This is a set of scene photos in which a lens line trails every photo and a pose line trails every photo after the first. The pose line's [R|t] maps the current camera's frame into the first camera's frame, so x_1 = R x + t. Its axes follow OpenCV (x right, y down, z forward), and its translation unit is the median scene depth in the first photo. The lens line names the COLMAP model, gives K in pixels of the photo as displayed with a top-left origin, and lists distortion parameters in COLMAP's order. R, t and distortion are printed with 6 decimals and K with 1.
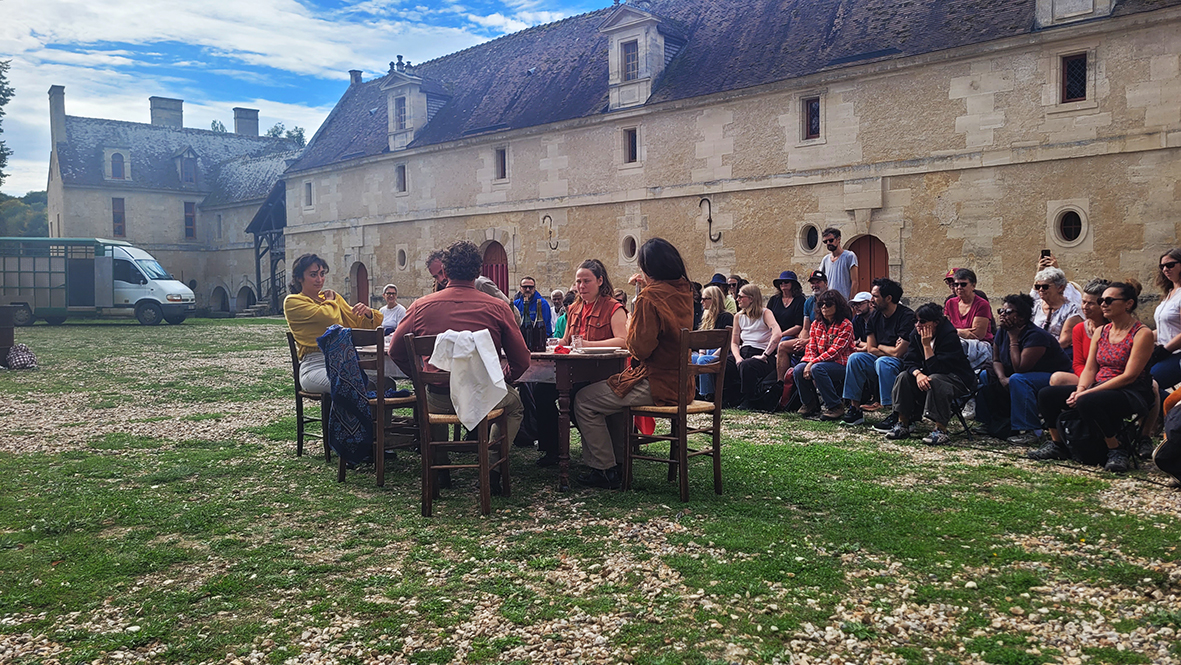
lens RADIAL K [[888.1, 0, 590.5], [0, 888.1, 332.5], [0, 0, 1]] dist [0.041402, -0.004177]
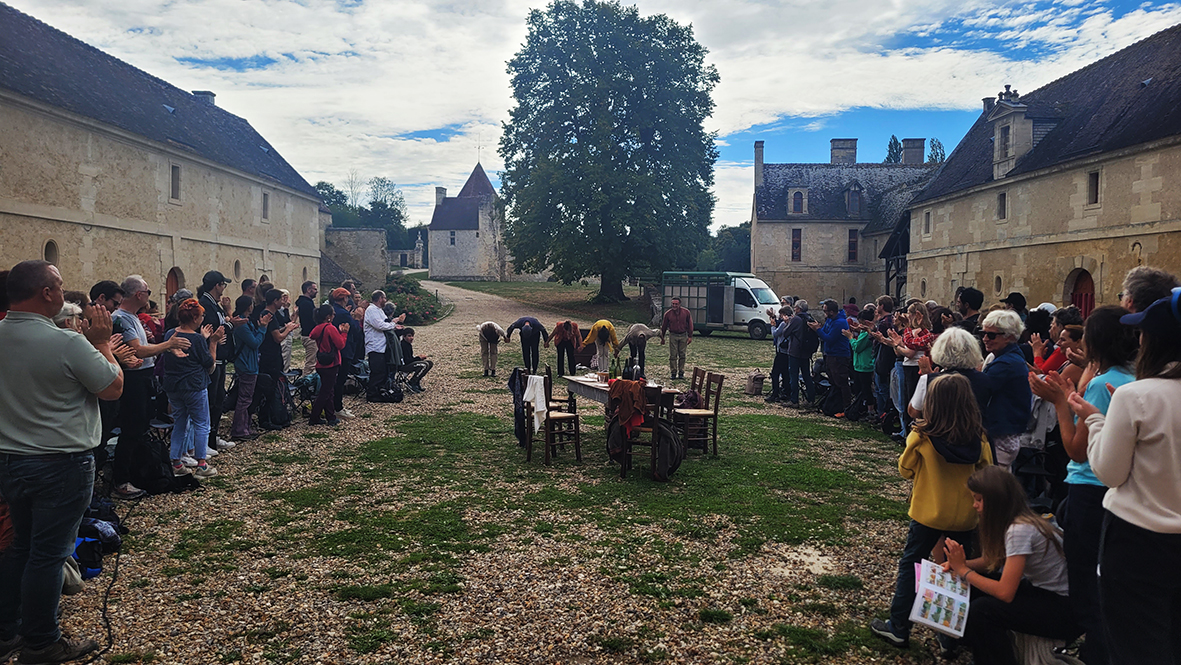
lens RADIAL K [[888.1, 0, 590.5], [0, 888.1, 332.5], [0, 0, 1]] dist [0.041402, -0.004177]
pose [[0.710946, 0.046269, -0.701722, 0.170345], [-0.053711, 0.998491, 0.011420, -0.015356], [0.701192, 0.029571, 0.712359, -0.047889]]
